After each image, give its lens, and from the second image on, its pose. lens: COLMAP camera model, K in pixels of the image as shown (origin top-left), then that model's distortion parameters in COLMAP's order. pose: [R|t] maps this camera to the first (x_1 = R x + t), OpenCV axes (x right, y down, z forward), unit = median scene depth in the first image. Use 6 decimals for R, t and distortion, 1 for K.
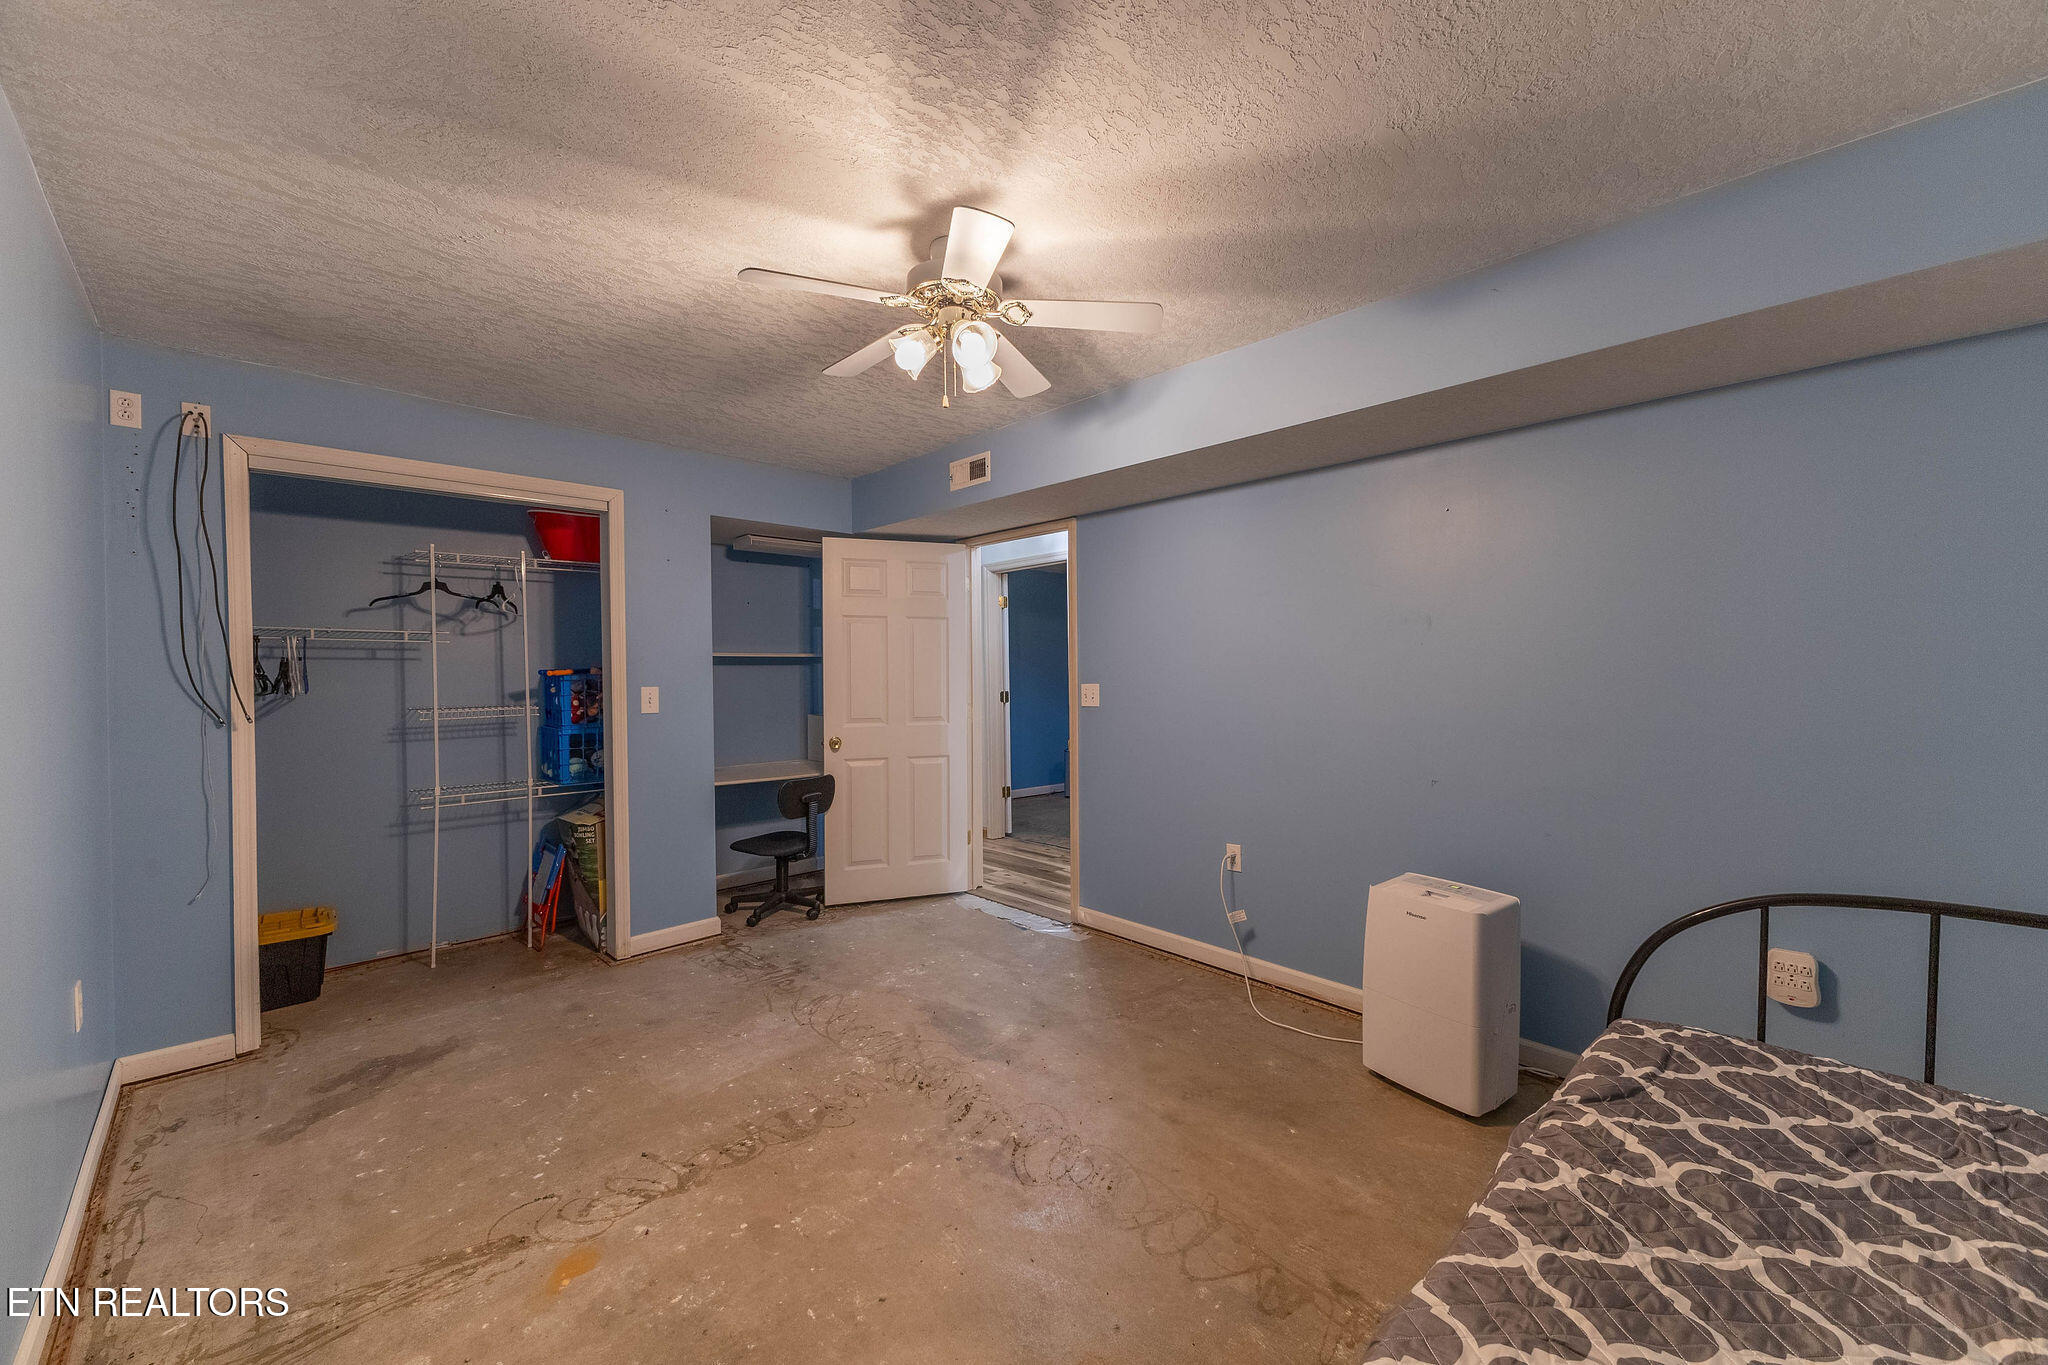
lens RADIAL K [[804.2, 0, 1024.4], [0, 804.2, 680.1], [0, 0, 1]] dist [0.013991, -0.003855]
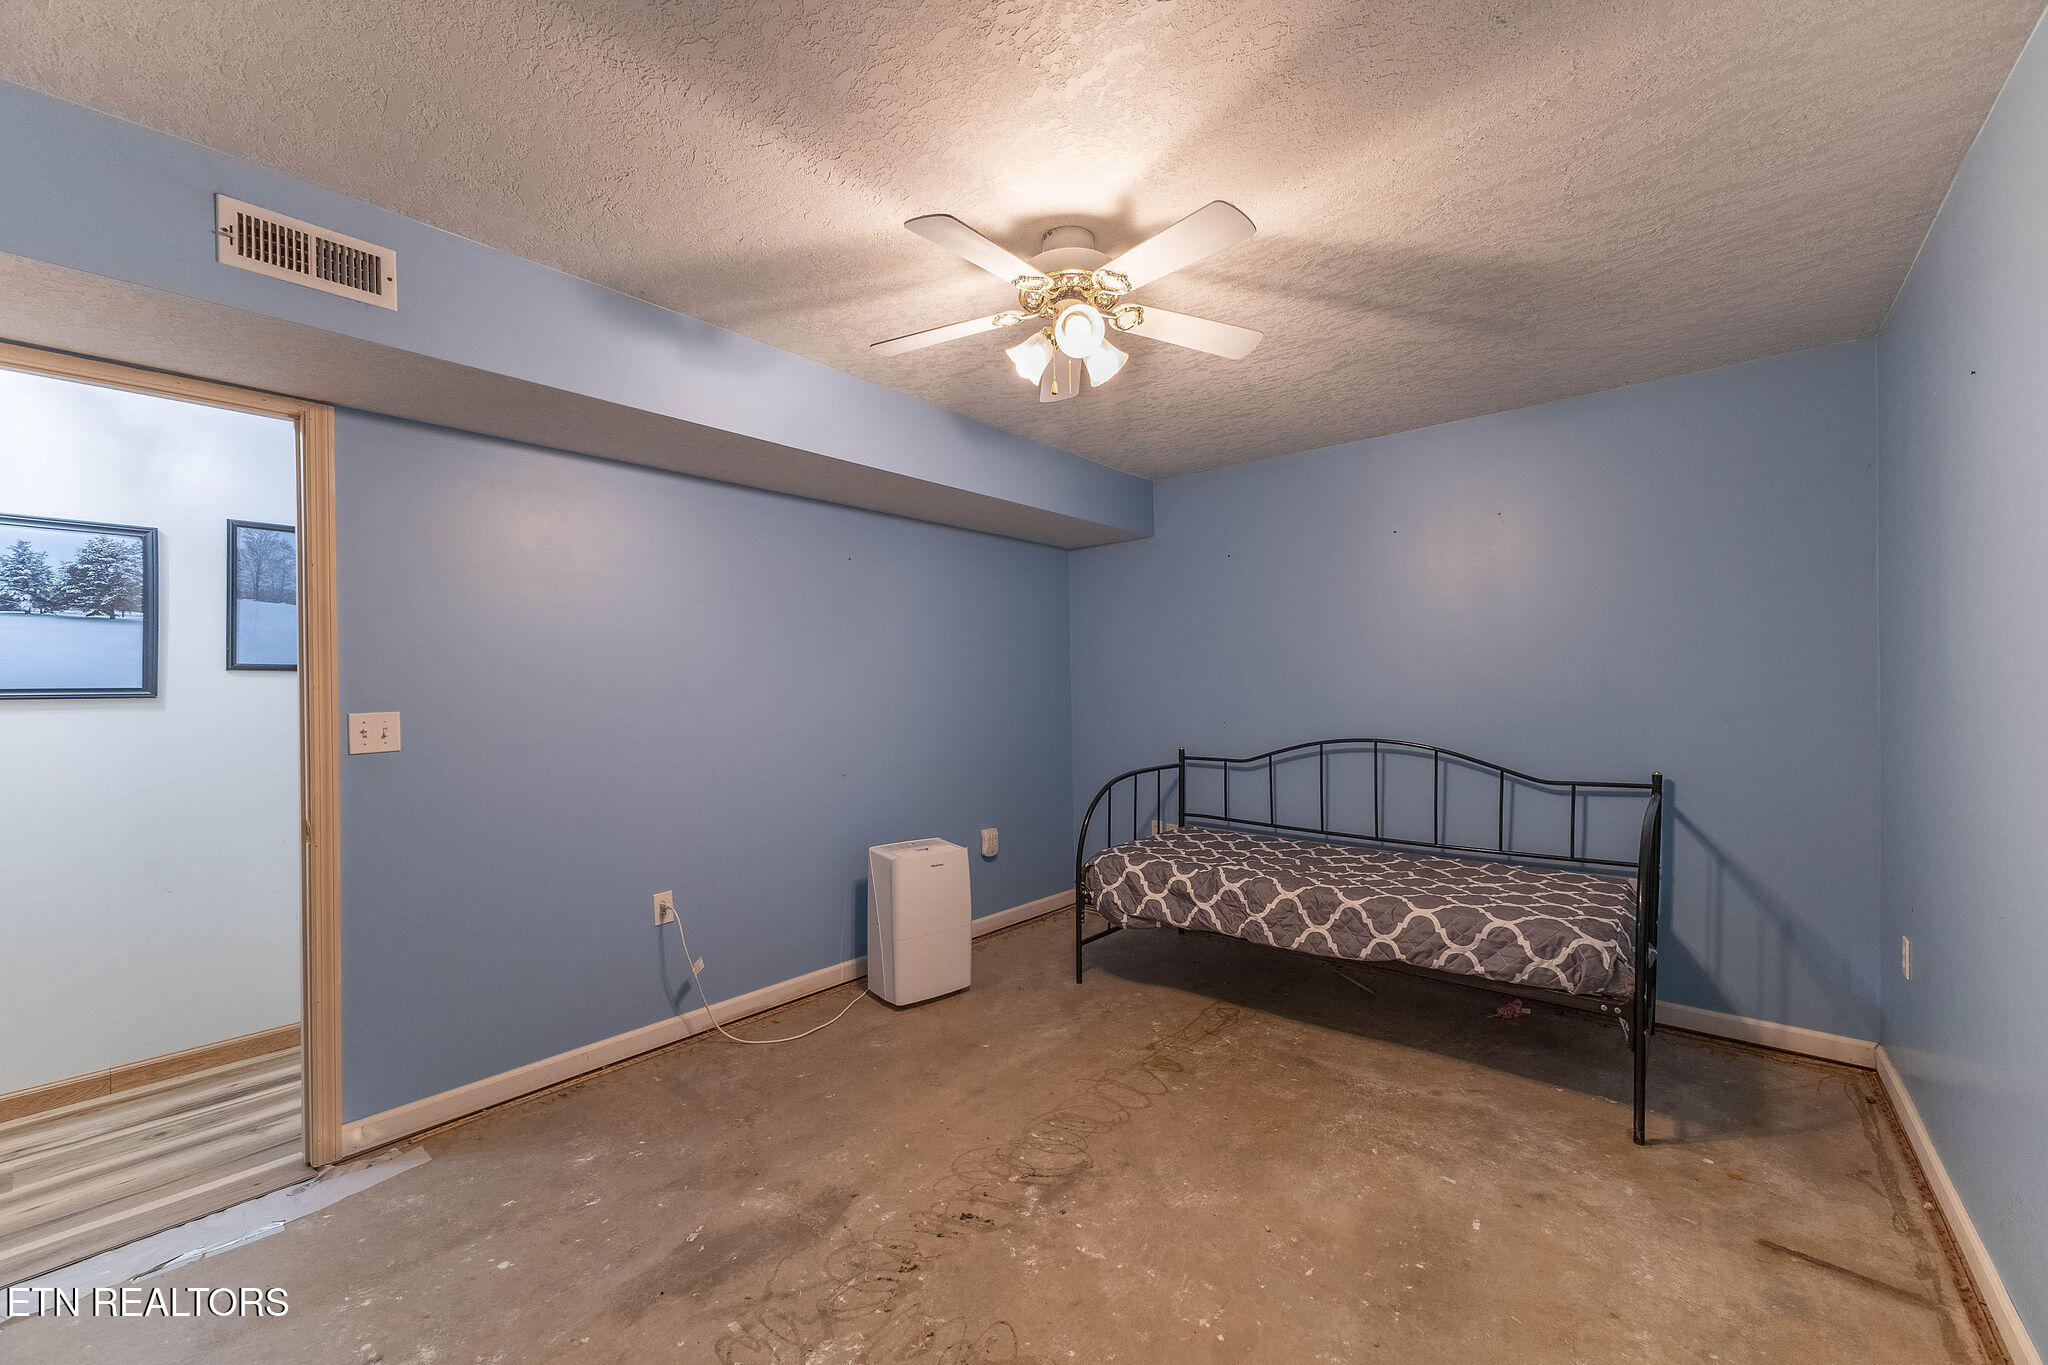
lens RADIAL K [[804.2, 0, 1024.4], [0, 804.2, 680.1], [0, 0, 1]] dist [0.013991, -0.003855]
pose [[-0.114020, 0.010675, 0.993421, -0.694387], [0.023082, 0.999701, -0.008093, -0.003404], [-0.993210, 0.022007, -0.114232, 0.792211]]
